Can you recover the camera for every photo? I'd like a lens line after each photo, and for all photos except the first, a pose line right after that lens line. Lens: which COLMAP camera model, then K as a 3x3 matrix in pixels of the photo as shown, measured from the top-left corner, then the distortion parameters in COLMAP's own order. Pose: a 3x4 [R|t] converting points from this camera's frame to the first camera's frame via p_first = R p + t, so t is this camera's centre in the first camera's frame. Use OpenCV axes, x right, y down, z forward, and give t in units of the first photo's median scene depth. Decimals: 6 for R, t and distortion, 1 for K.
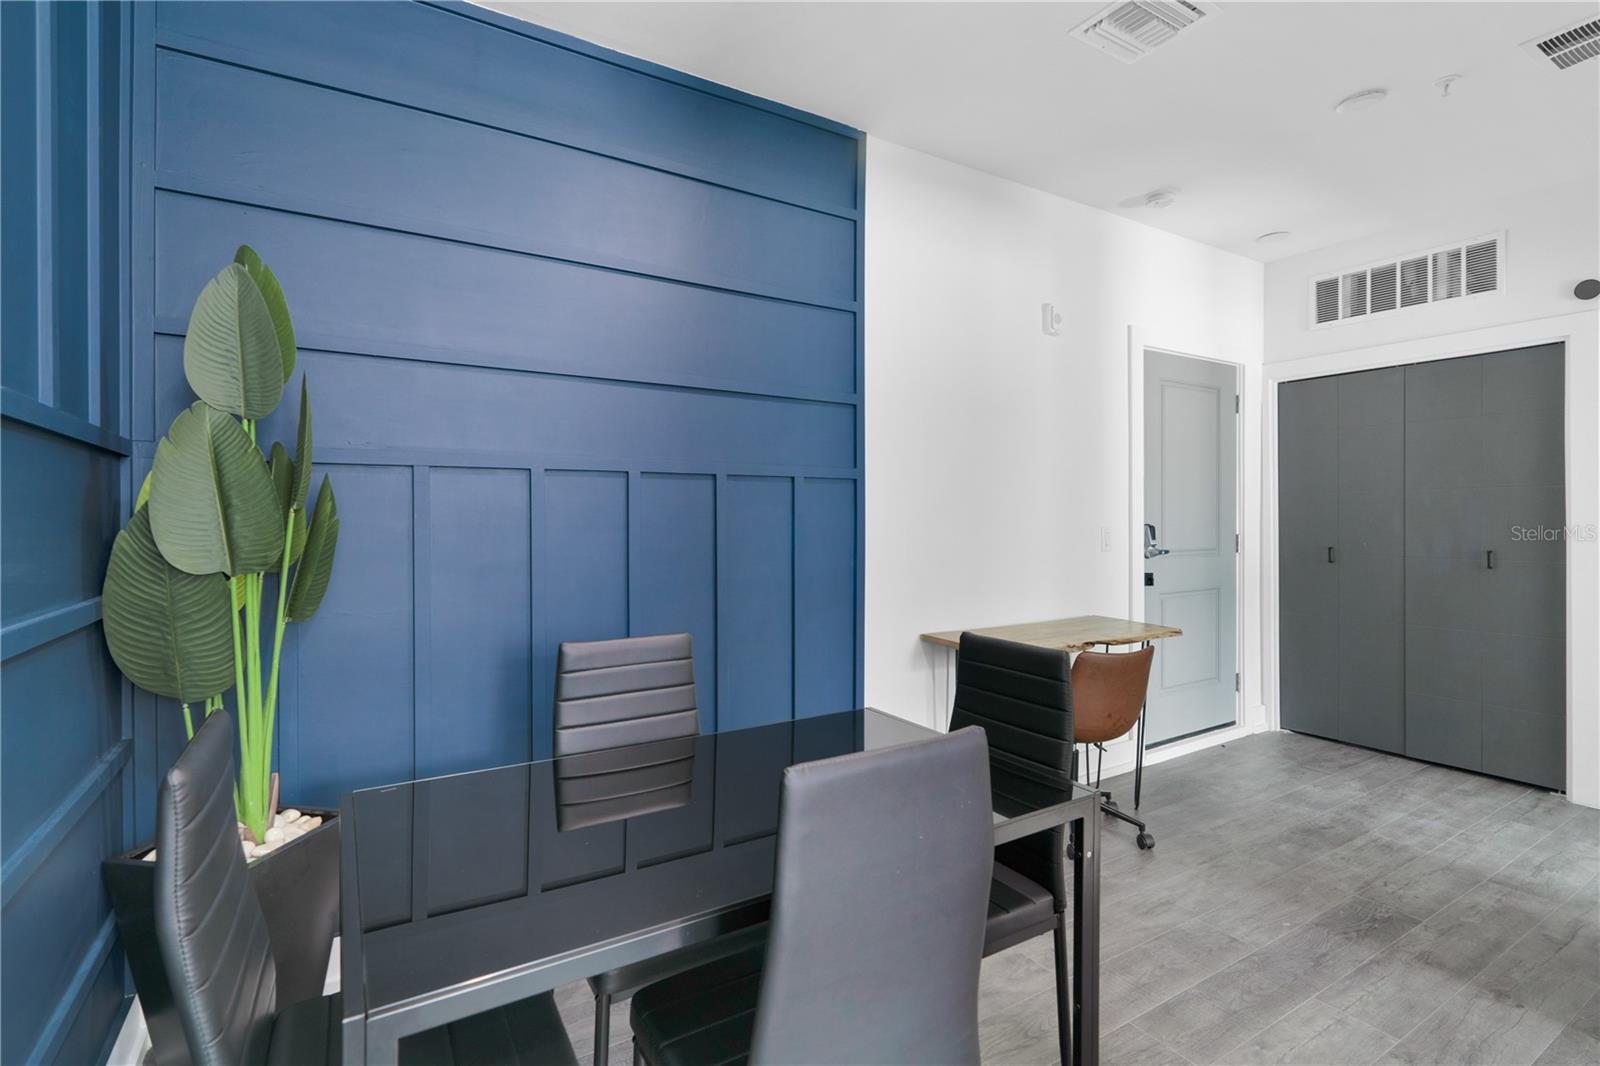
lens RADIAL K [[760.2, 0, 795.7], [0, 760.2, 517.3], [0, 0, 1]] dist [0.008832, -0.000224]
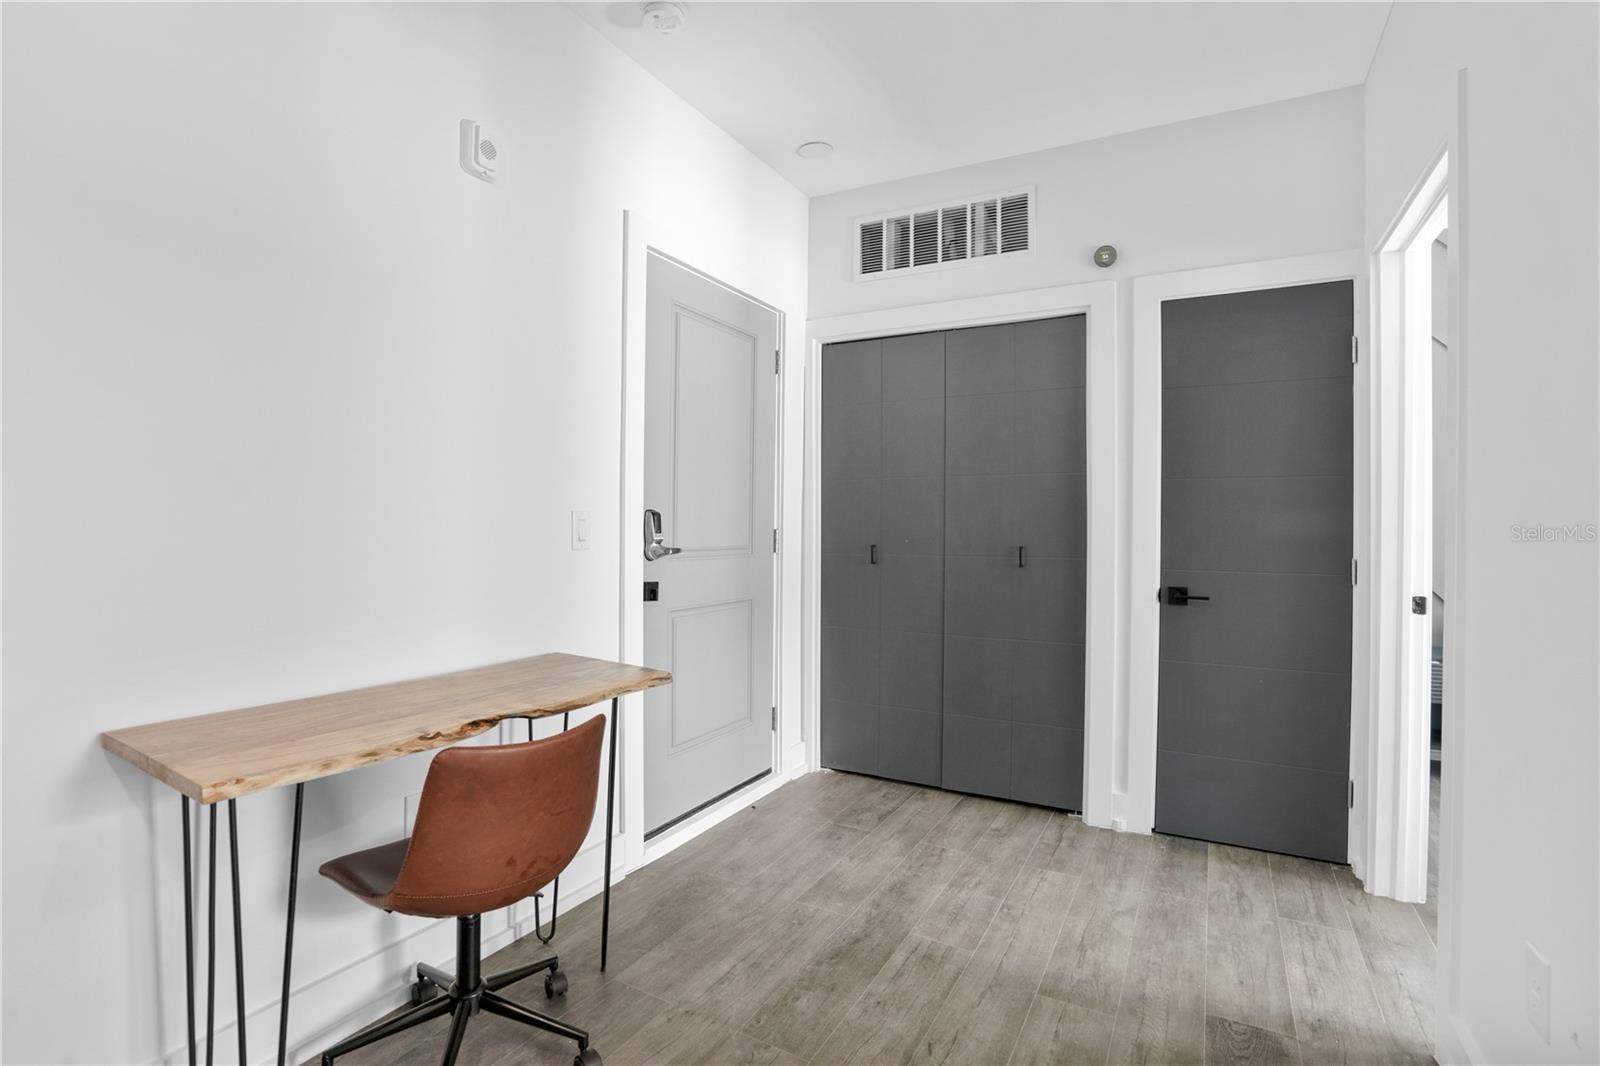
lens RADIAL K [[741.3, 0, 801.7], [0, 741.3, 522.1], [0, 0, 1]] dist [-0.020202, 0.000924]
pose [[0.874569, 0.013896, 0.484702, 0.269657], [-0.009538, 0.999889, -0.011458, 0.027044], [-0.484807, 0.005398, 0.874605, 0.371272]]
